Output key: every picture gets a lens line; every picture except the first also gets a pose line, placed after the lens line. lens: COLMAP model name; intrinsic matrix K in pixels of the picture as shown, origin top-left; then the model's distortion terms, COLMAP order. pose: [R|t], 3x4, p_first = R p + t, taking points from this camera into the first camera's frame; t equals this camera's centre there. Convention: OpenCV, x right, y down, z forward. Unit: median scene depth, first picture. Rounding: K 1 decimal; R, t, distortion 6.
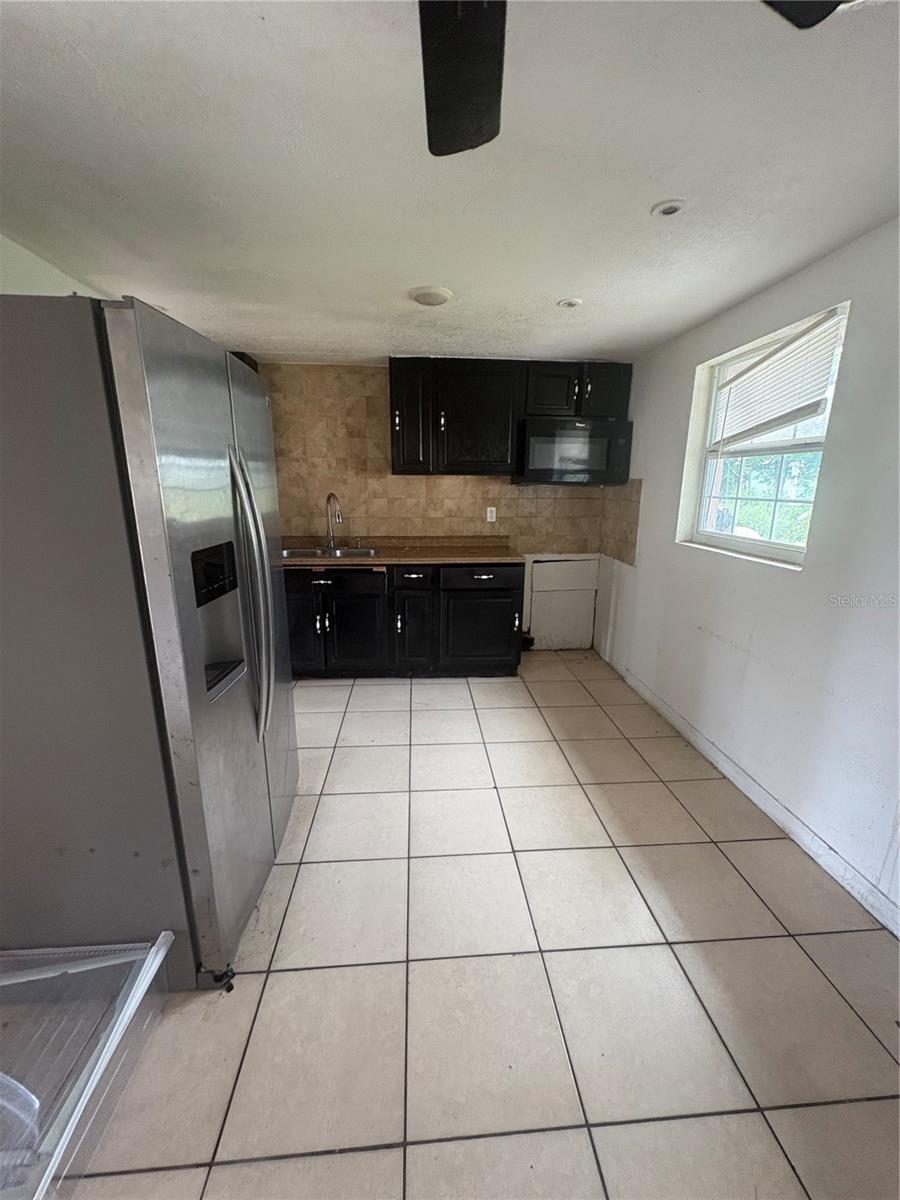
lens RADIAL K [[476.8, 0, 452.3], [0, 476.8, 597.7], [0, 0, 1]] dist [-0.000888, 0.000333]
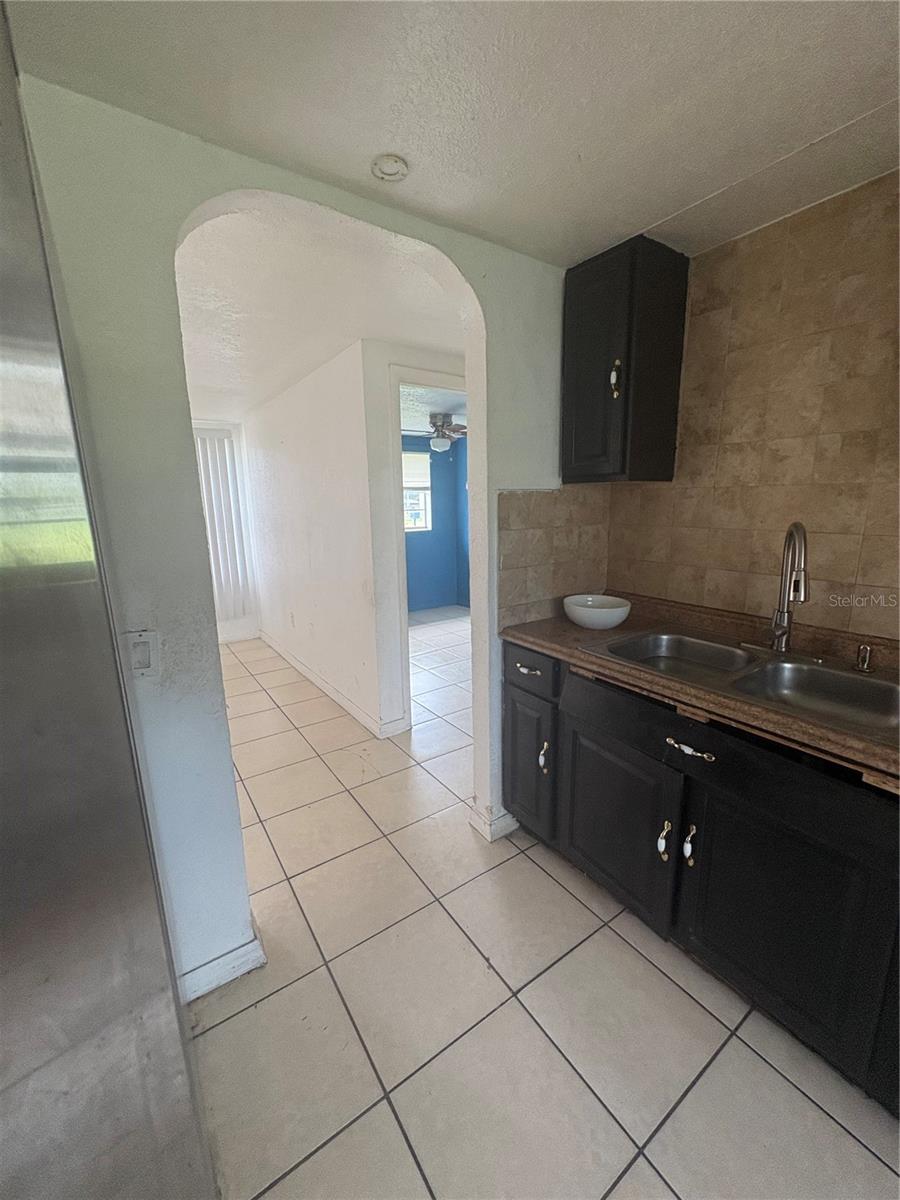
lens RADIAL K [[476.8, 0, 452.3], [0, 476.8, 597.7], [0, 0, 1]] dist [-0.000888, 0.000333]
pose [[0.503656, 0.156284, -0.849650, -0.047515], [-0.190201, 0.979428, 0.067408, -0.114225], [0.842706, 0.127654, 0.523020, 0.492279]]
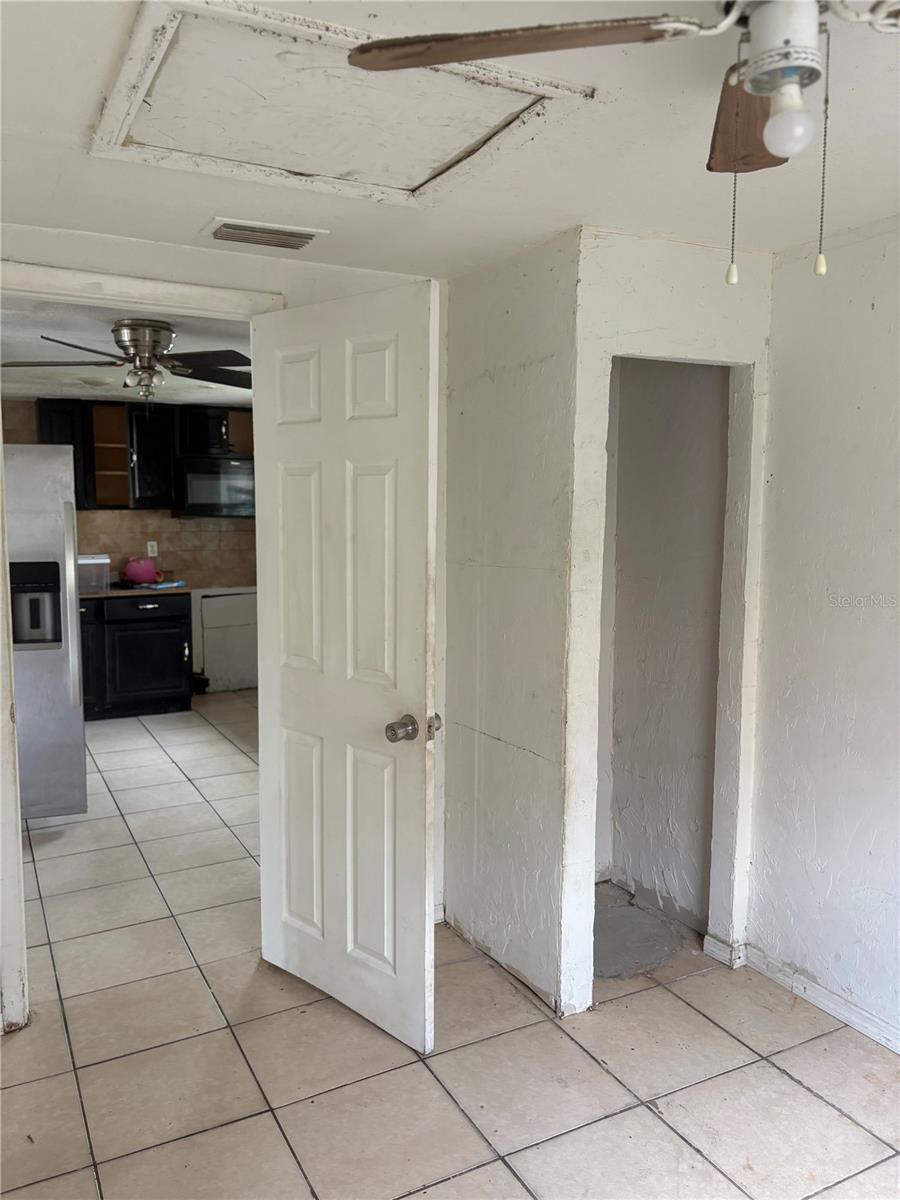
lens RADIAL K [[910.3, 0, 448.4], [0, 910.3, 595.5], [0, 0, 1]] dist [0.050176, -0.054047]
pose [[0.918355, -0.049264, 0.392680, -0.099392], [0.103871, 0.987441, -0.119040, 0.200578], [-0.381884, 0.150109, 0.911938, -0.899595]]
